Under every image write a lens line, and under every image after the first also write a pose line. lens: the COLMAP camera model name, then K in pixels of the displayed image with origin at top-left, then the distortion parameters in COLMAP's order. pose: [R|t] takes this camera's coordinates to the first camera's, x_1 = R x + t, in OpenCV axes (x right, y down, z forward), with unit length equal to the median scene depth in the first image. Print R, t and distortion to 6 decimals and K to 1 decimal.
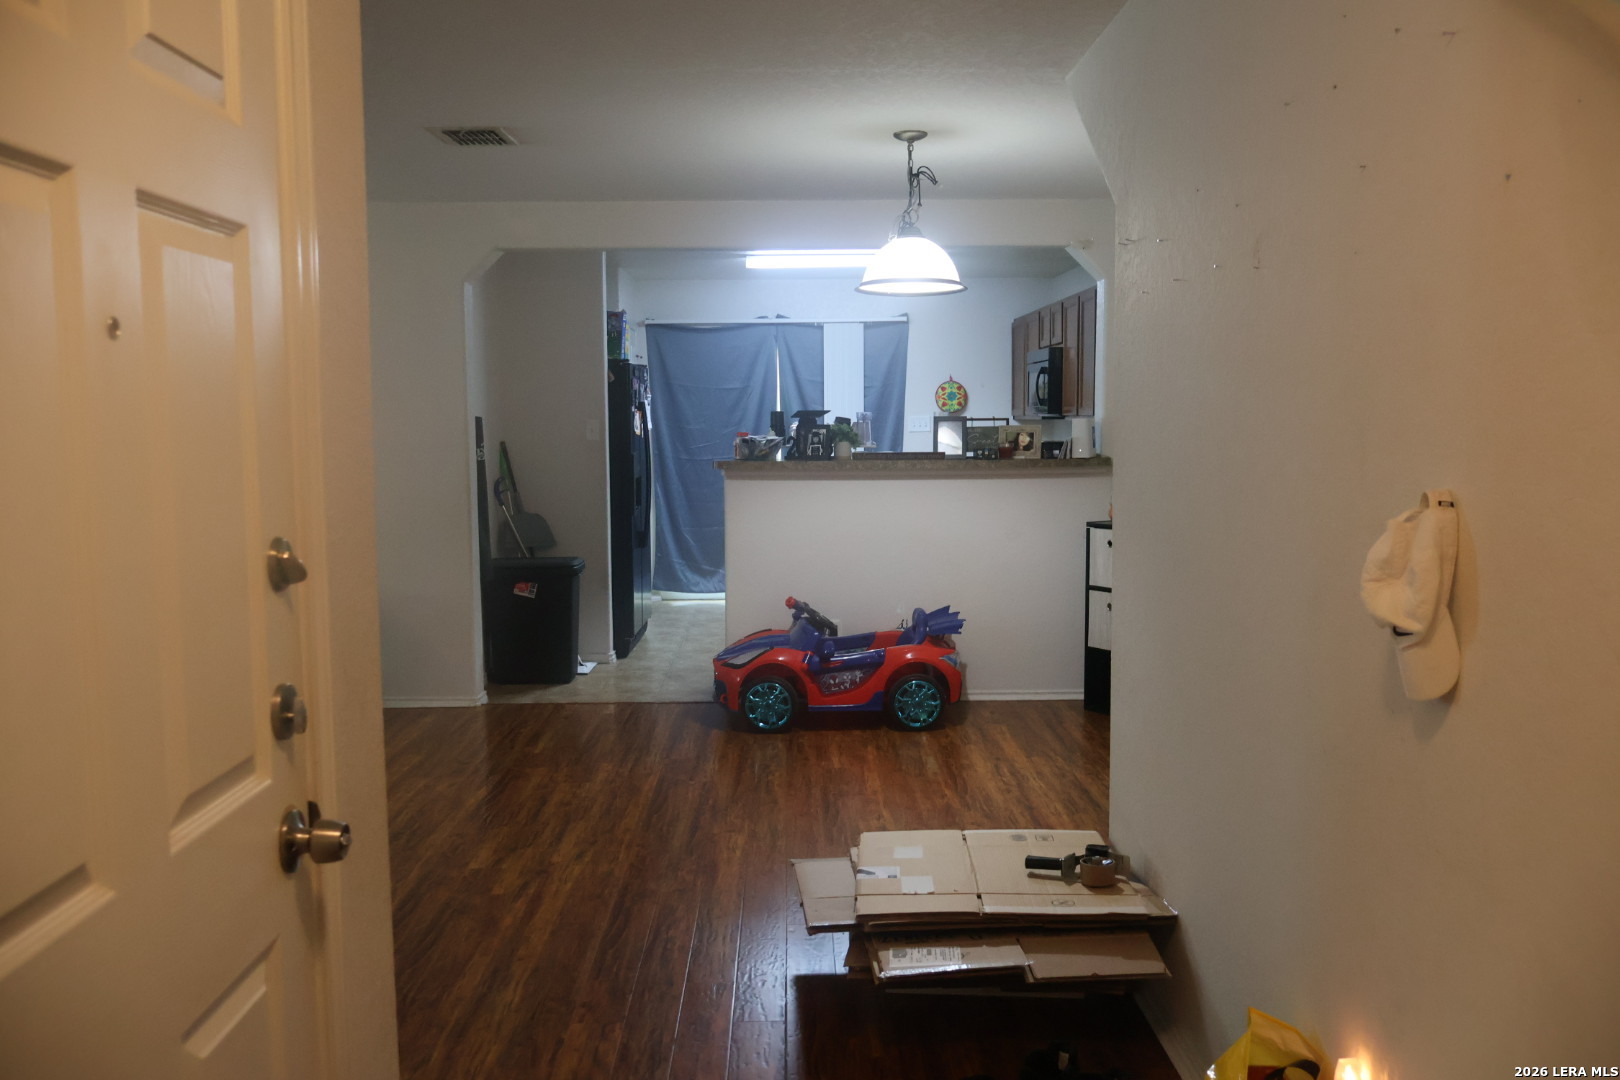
lens RADIAL K [[1342.4, 0, 810.0], [0, 1342.4, 540.0], [0, 0, 1]] dist [-0.016431, -0.002035]
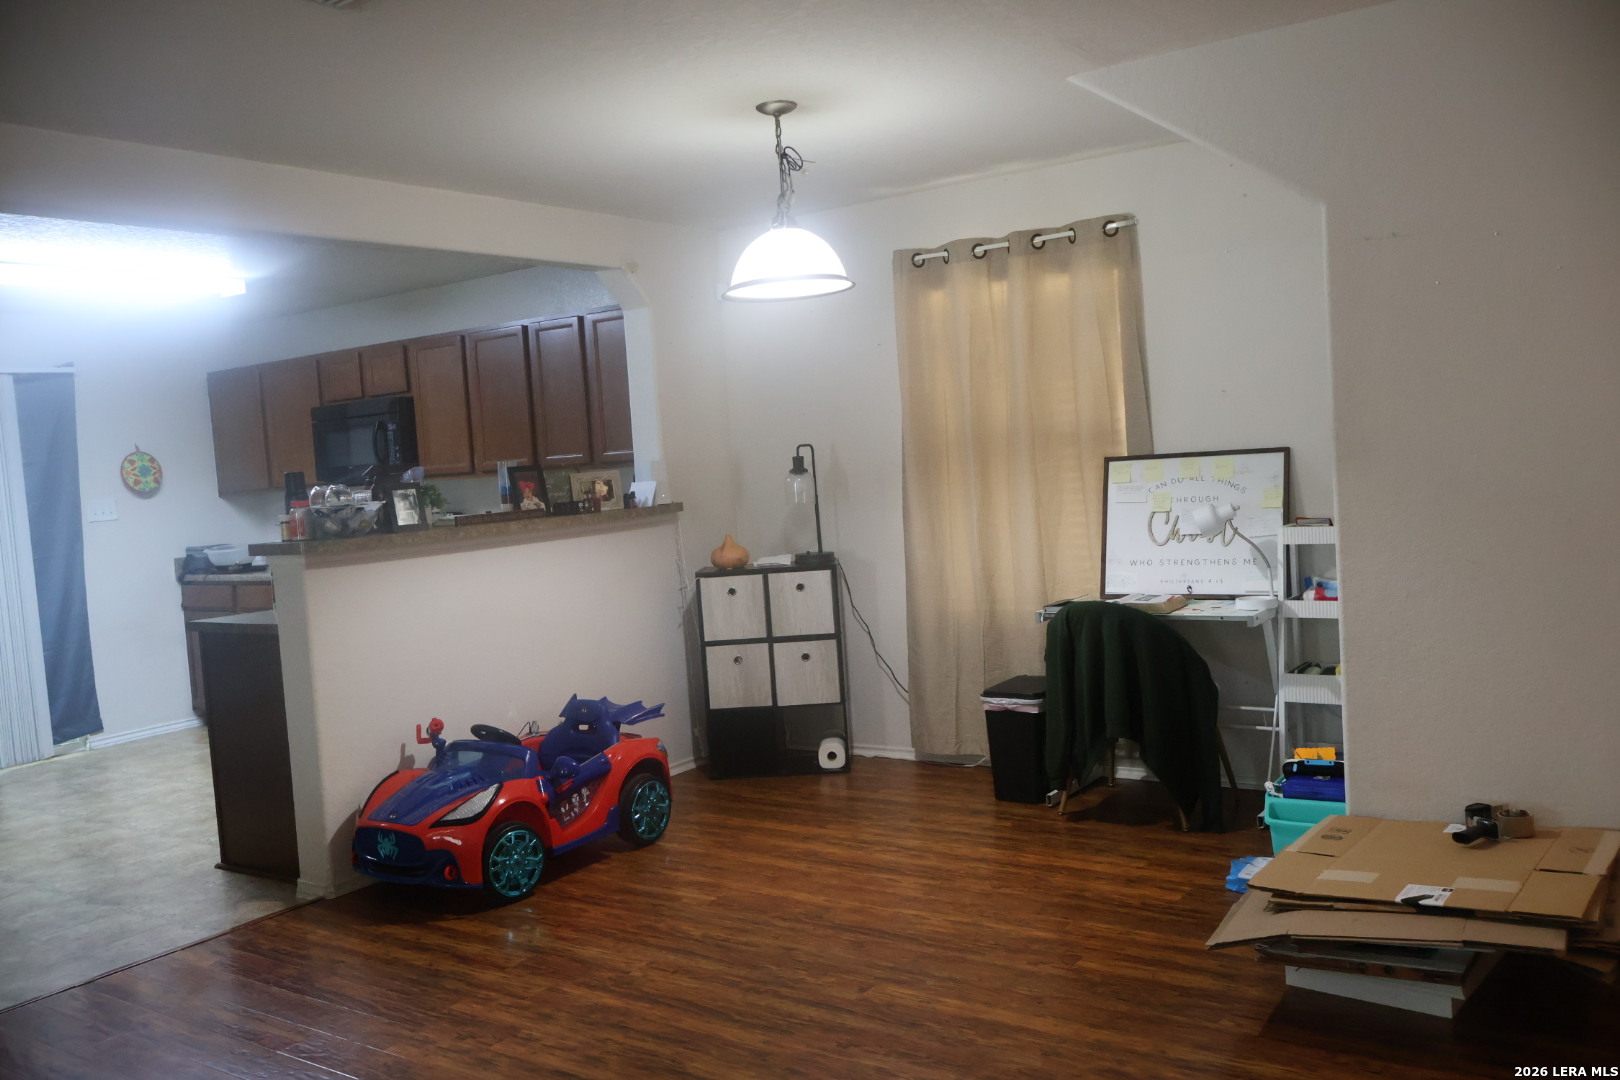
lens RADIAL K [[1351.5, 0, 810.0], [0, 1351.5, 540.0], [0, 0, 1]] dist [0.000818, 0.003573]
pose [[0.591880, -0.085153, 0.801516, -0.556762], [0.141155, 0.989987, 0.000940, -0.029662], [-0.793570, 0.112582, 0.597973, 0.463003]]
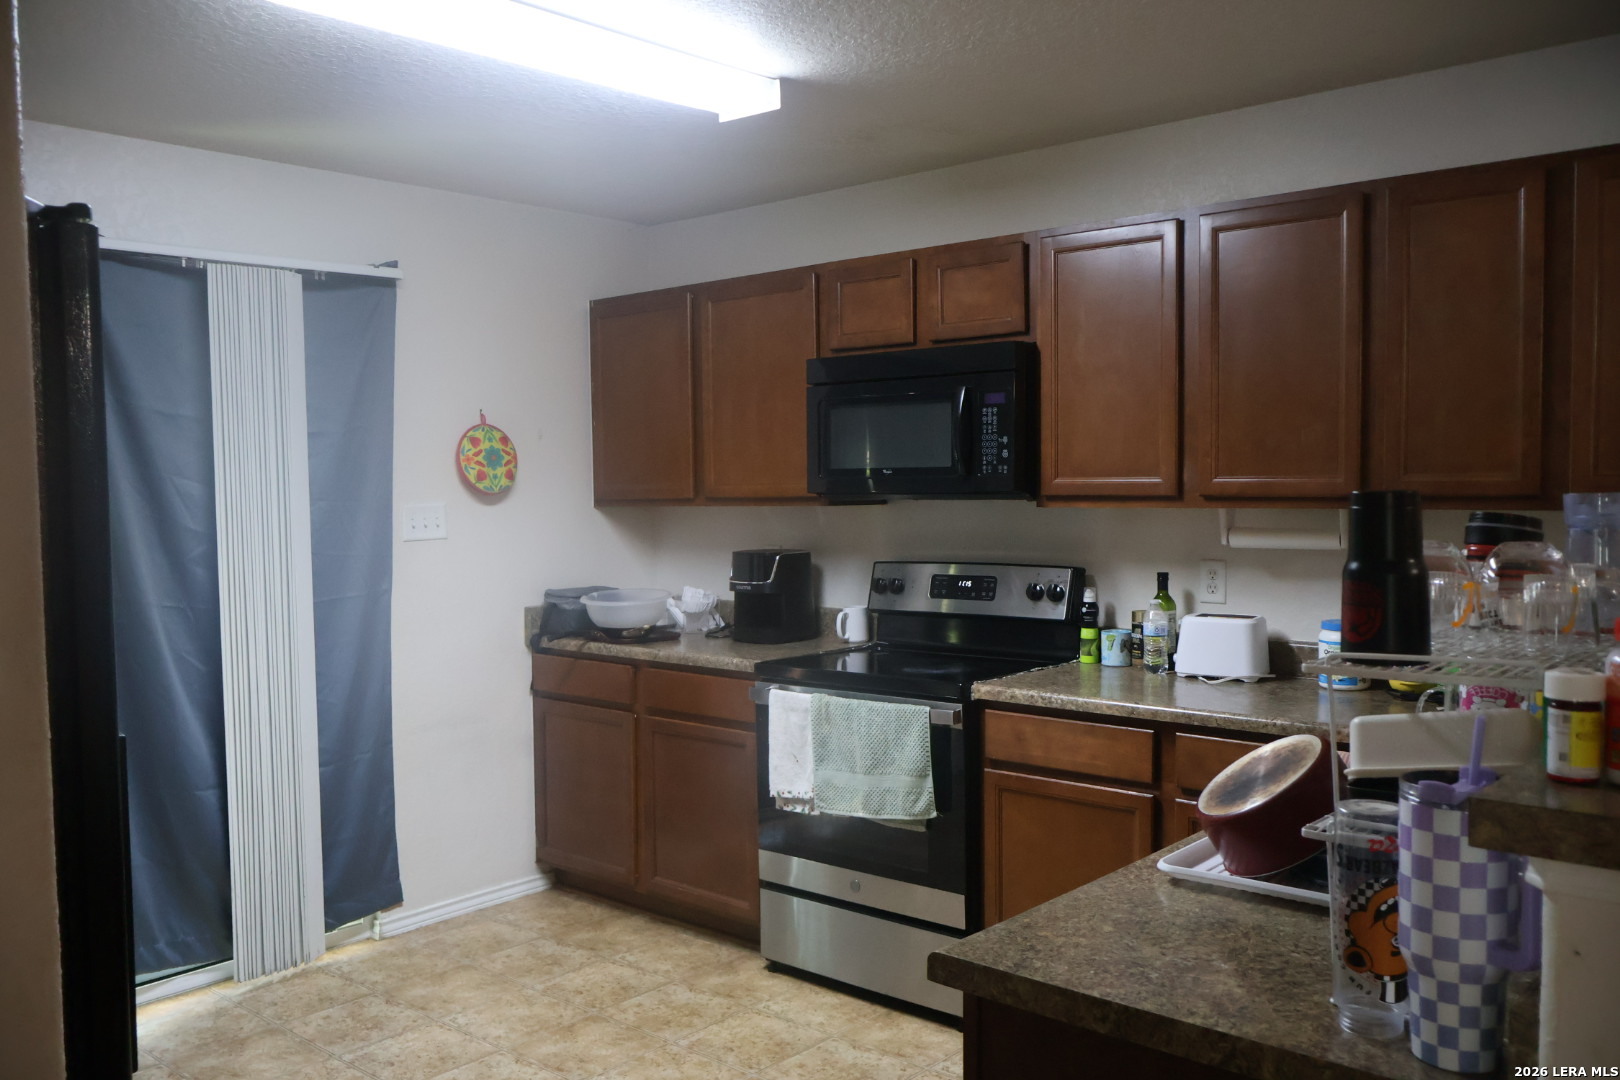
lens RADIAL K [[1342.4, 0, 810.0], [0, 1342.4, 540.0], [0, 0, 1]] dist [-0.016431, -0.002035]
pose [[0.680410, -0.035045, 0.731993, -0.288798], [0.076825, 0.996763, -0.023690, -0.116920], [-0.728793, 0.072355, 0.680900, 1.185963]]
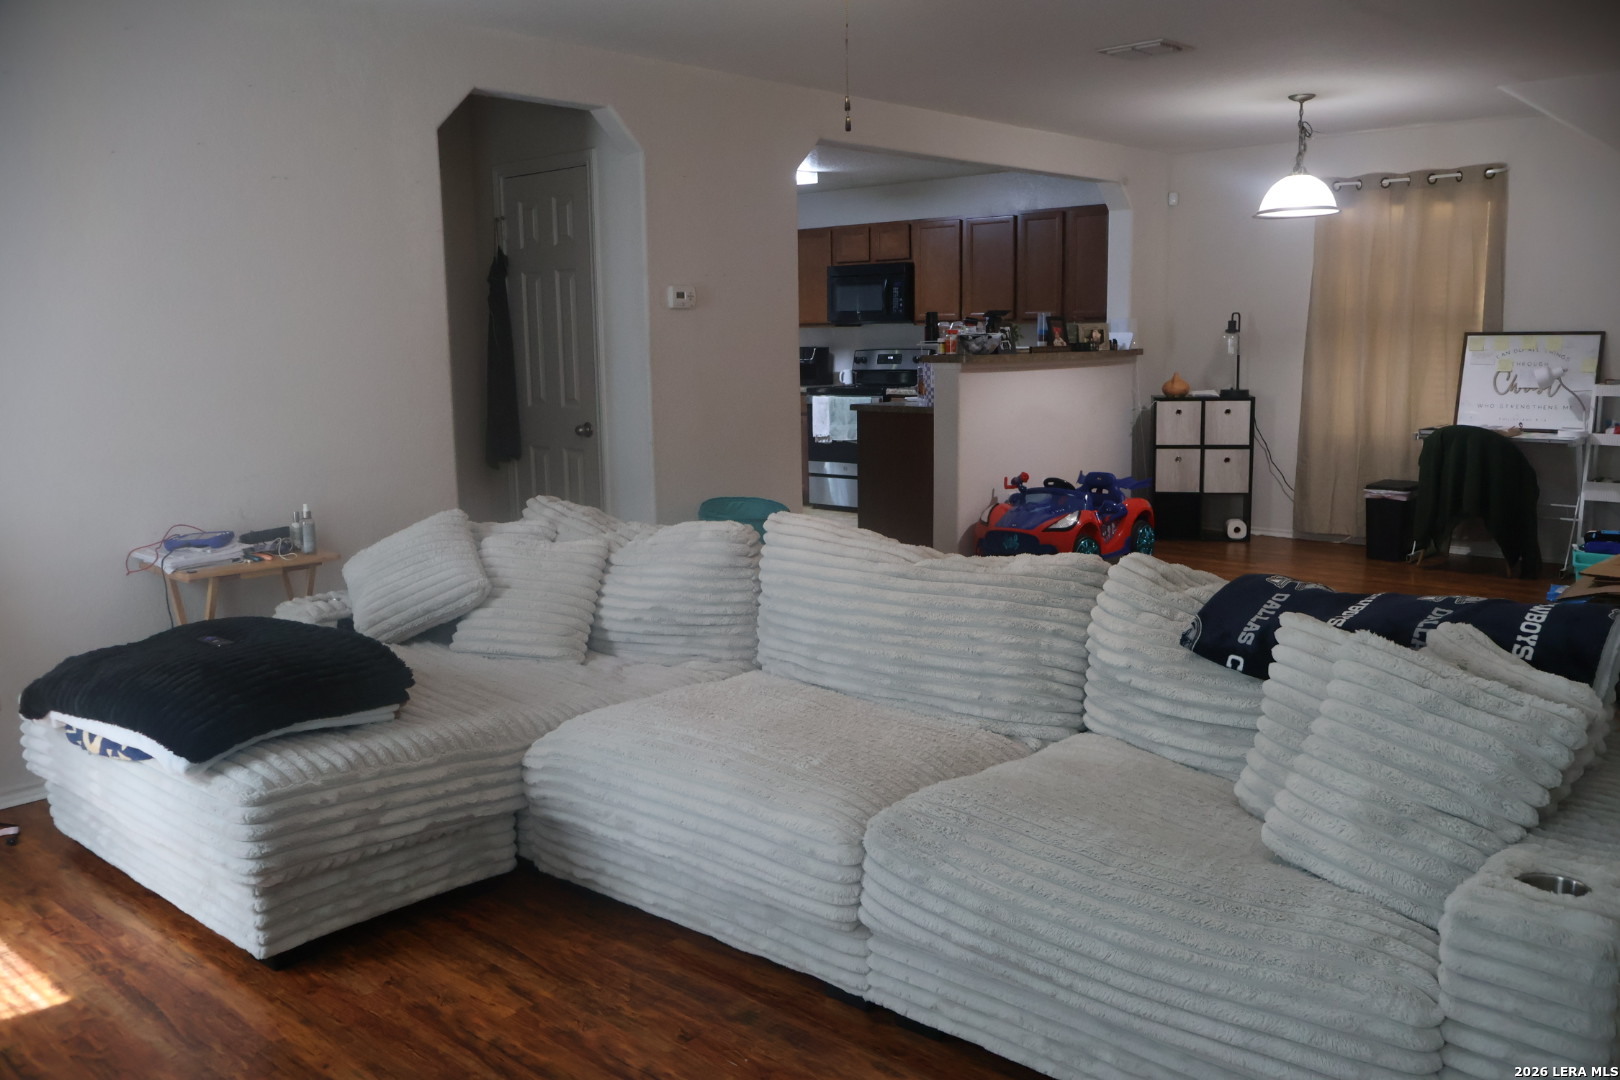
lens RADIAL K [[1342.4, 0, 810.0], [0, 1342.4, 540.0], [0, 0, 1]] dist [-0.016431, -0.002035]
pose [[0.695009, -0.115430, 0.709675, -1.144118], [0.079329, 0.993314, 0.083875, -0.013428], [-0.714611, -0.001996, 0.699519, 0.380700]]
